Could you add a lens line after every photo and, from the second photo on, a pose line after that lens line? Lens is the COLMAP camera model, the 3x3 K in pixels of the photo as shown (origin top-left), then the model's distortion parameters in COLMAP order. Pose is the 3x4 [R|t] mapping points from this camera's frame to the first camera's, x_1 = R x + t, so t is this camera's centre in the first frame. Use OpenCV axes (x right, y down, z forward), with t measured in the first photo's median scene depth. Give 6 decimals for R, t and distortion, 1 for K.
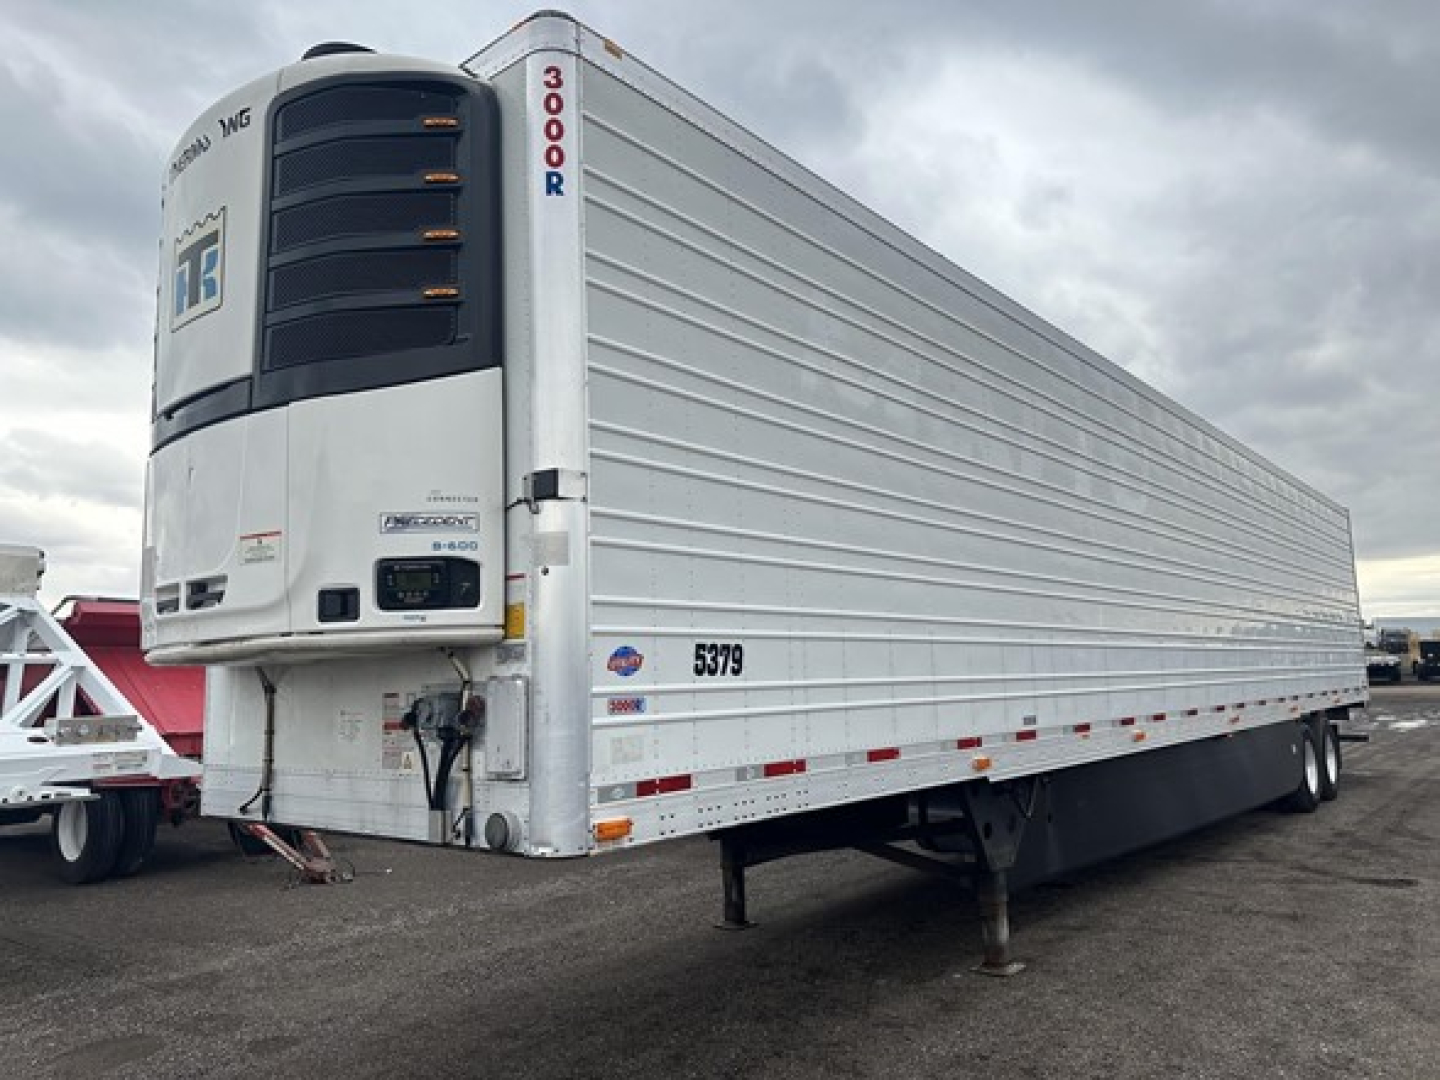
lens RADIAL K [[977.8, 0, 720.0], [0, 977.8, 540.0], [0, 0, 1]] dist [-0.002696, 0.006639]
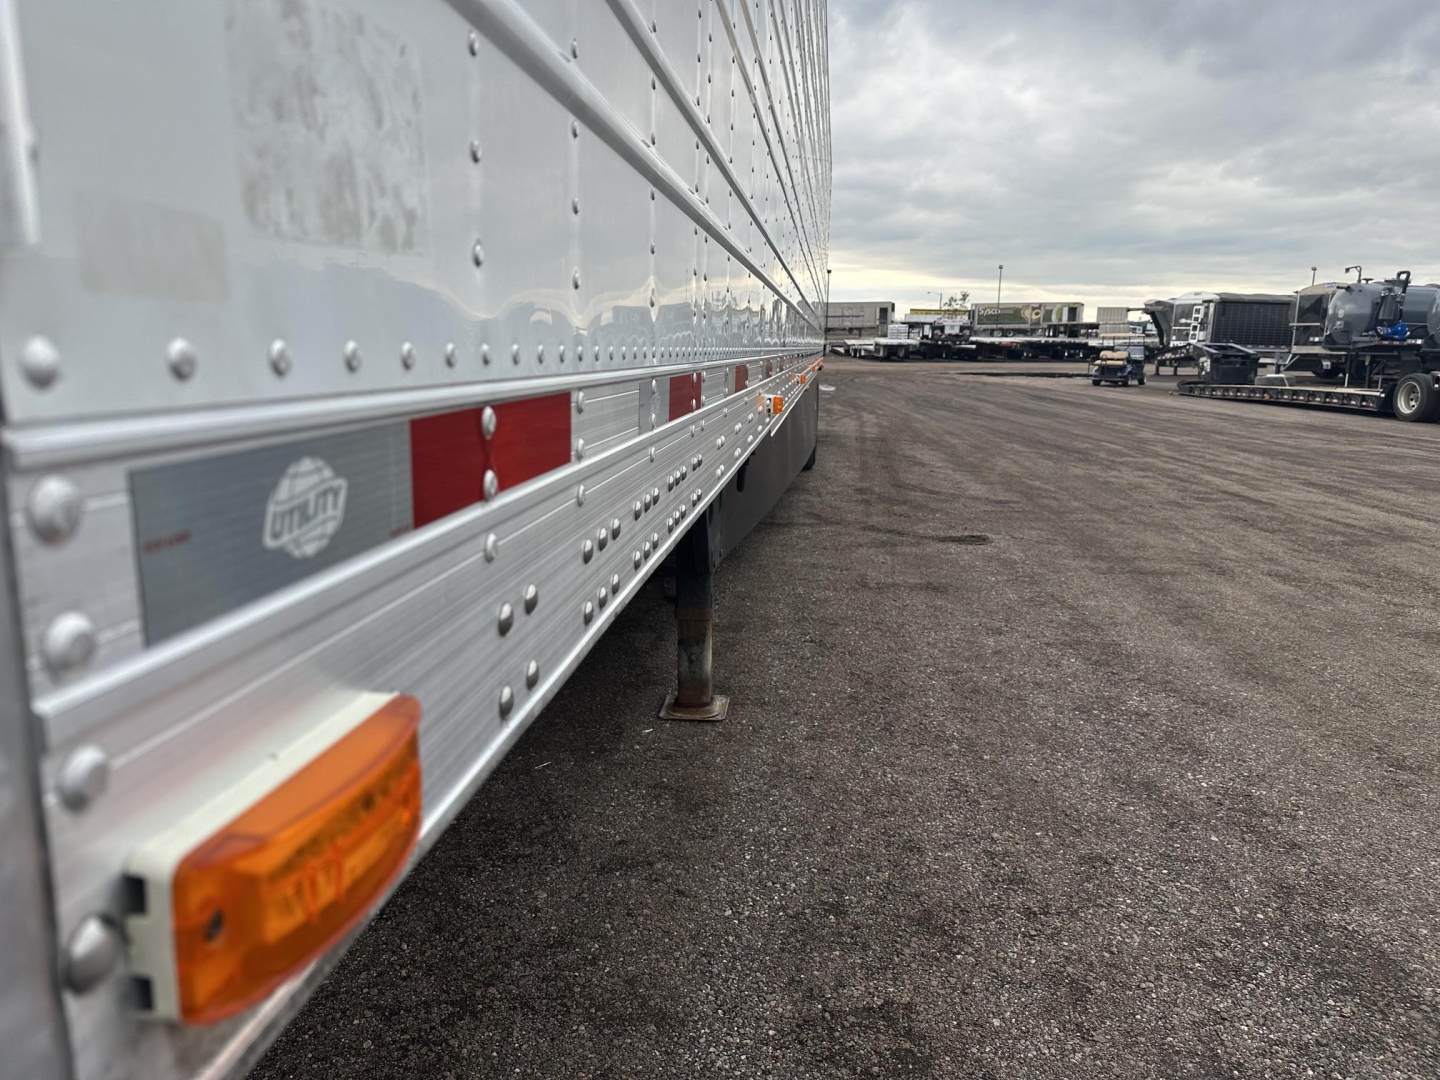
lens RADIAL K [[977.8, 0, 720.0], [0, 977.8, 540.0], [0, 0, 1]] dist [-0.002696, 0.006639]
pose [[0.816782, -0.058845, 0.573937, -0.093561], [-0.140557, 0.944517, 0.296870, 0.161122], [-0.559563, -0.323149, 0.763193, 0.642705]]
